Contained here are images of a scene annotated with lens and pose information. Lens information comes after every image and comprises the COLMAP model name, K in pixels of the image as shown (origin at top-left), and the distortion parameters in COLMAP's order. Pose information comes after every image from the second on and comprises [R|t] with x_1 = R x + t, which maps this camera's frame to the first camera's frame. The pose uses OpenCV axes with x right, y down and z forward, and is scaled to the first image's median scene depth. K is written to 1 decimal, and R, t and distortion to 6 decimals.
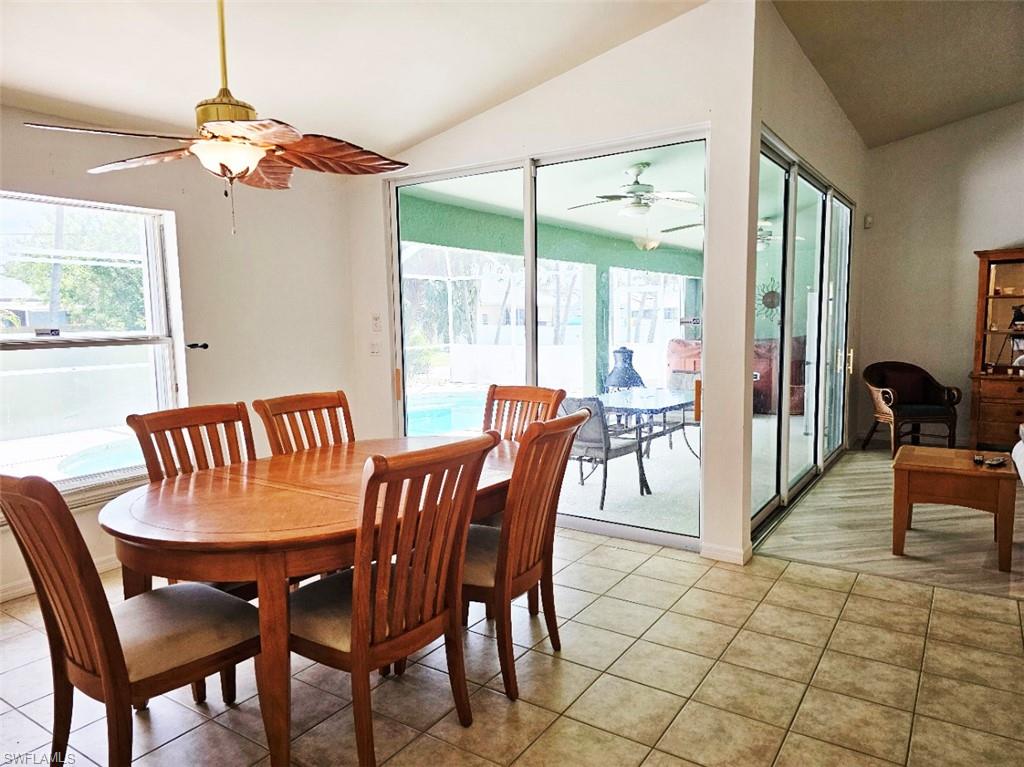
lens RADIAL K [[685.5, 0, 513.2], [0, 685.5, 381.0], [0, 0, 1]] dist [0.037235, -0.002536]
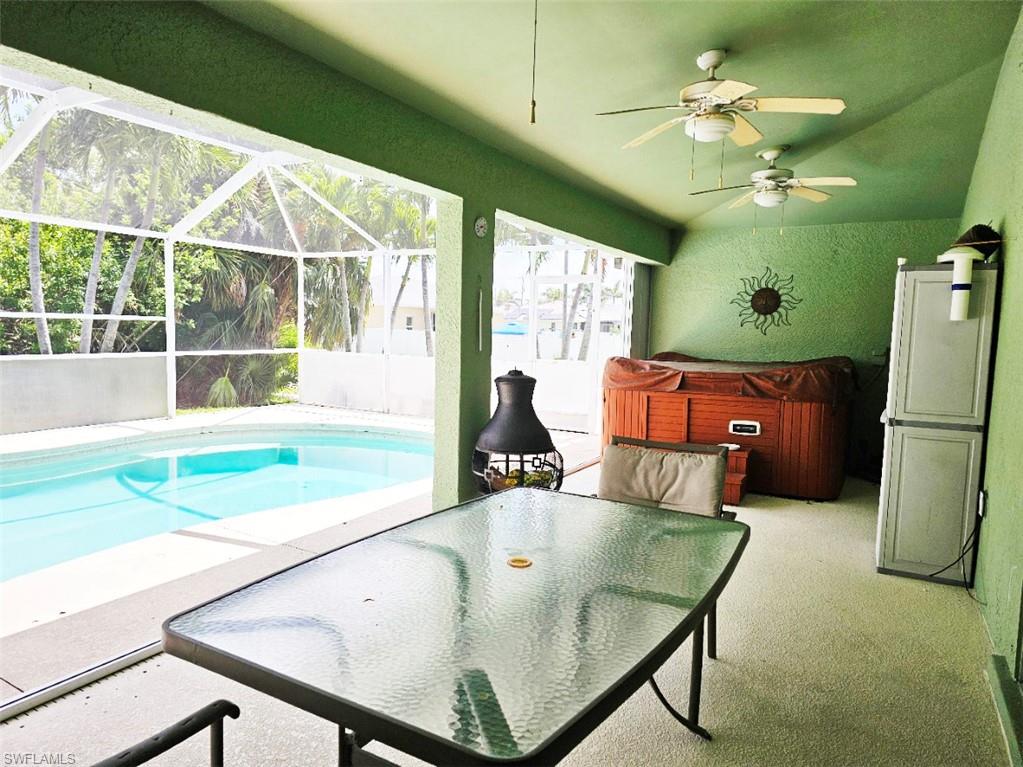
lens RADIAL K [[684.8, 0, 511.6], [0, 684.8, 374.5], [0, 0, 1]] dist [0.037235, -0.002536]
pose [[0.995254, 0.037203, 0.089916, 0.110585], [-0.034889, 0.999022, -0.027165, -0.031968], [-0.090839, 0.023899, 0.995579, 0.498771]]
